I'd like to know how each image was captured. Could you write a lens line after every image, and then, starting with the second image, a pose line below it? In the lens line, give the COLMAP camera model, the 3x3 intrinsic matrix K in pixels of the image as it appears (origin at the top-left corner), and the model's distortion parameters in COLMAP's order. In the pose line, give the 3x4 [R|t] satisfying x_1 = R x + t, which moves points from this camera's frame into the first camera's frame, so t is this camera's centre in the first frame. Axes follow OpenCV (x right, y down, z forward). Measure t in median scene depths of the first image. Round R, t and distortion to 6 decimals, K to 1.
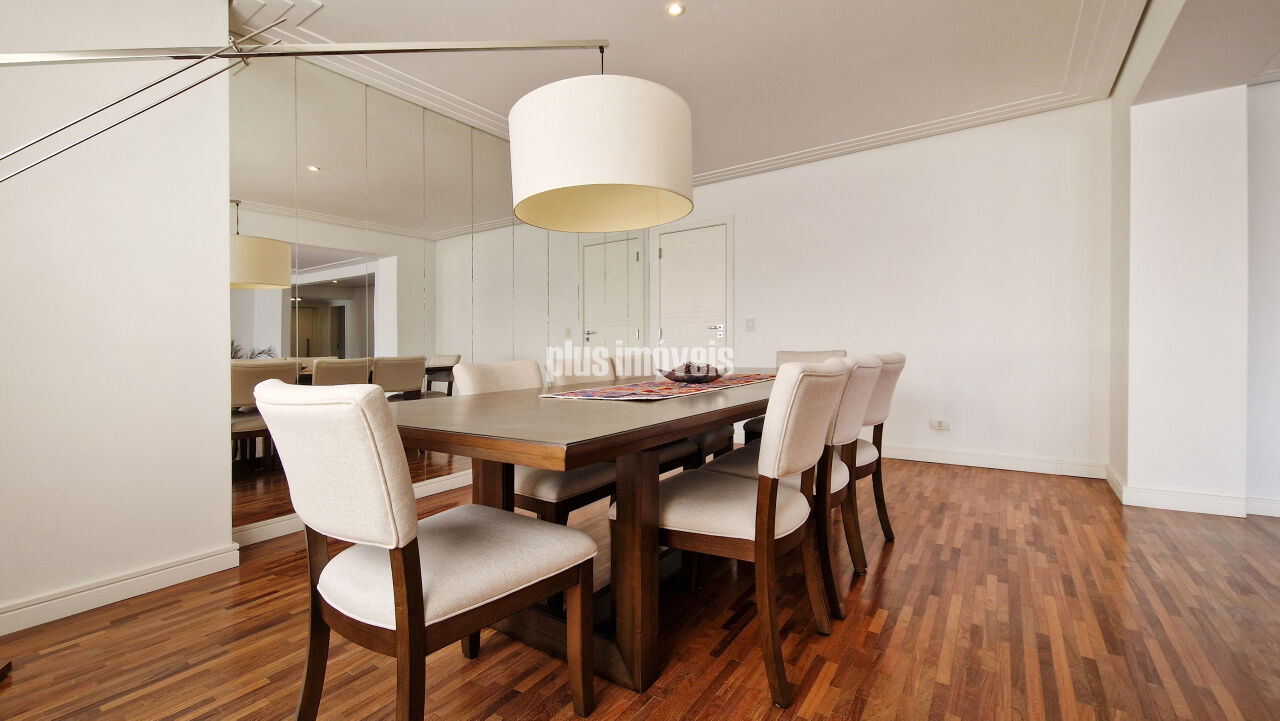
lens RADIAL K [[540.5, 0, 647.5], [0, 540.5, 347.0], [0, 0, 1]] dist [0.015796, -0.013043]
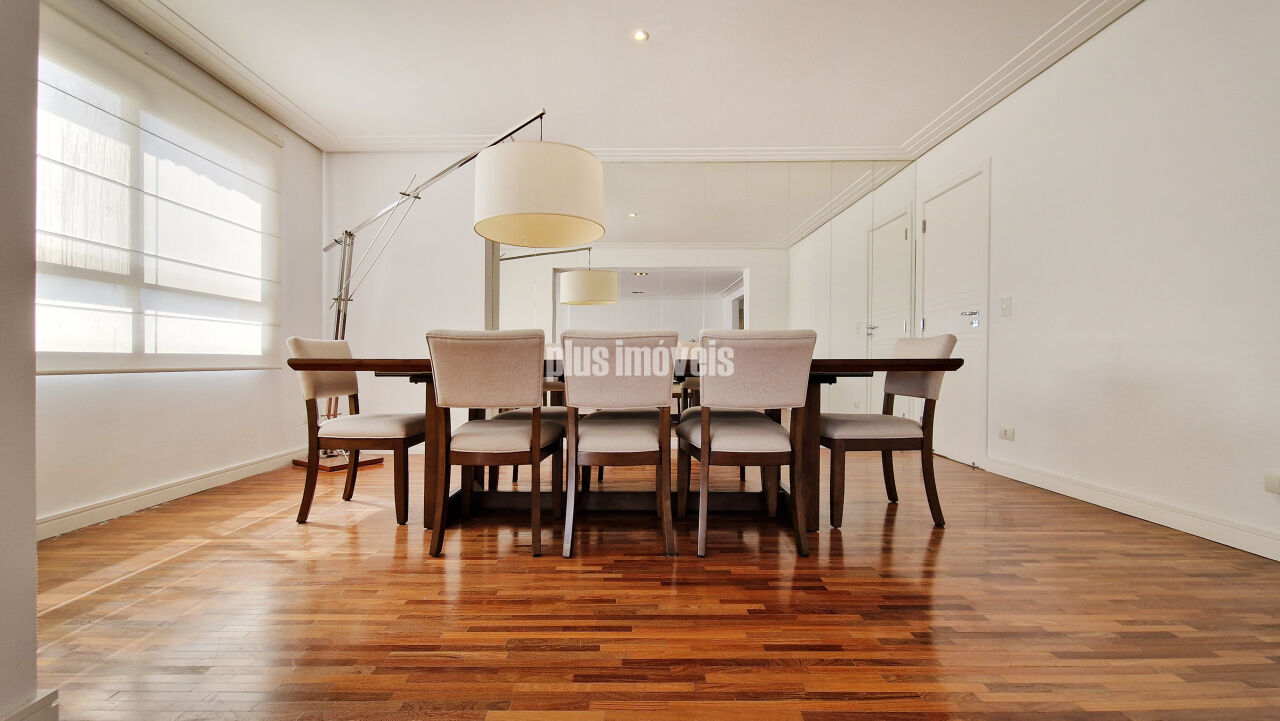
lens RADIAL K [[533.7, 0, 604.3], [0, 533.7, 378.9], [0, 0, 1]] dist [0.000098, -0.000088]
pose [[0.541333, 0.052643, -0.839158, 1.084791], [-0.009990, 0.998370, 0.056186, 0.039678], [0.840749, -0.022032, 0.540977, 0.359058]]
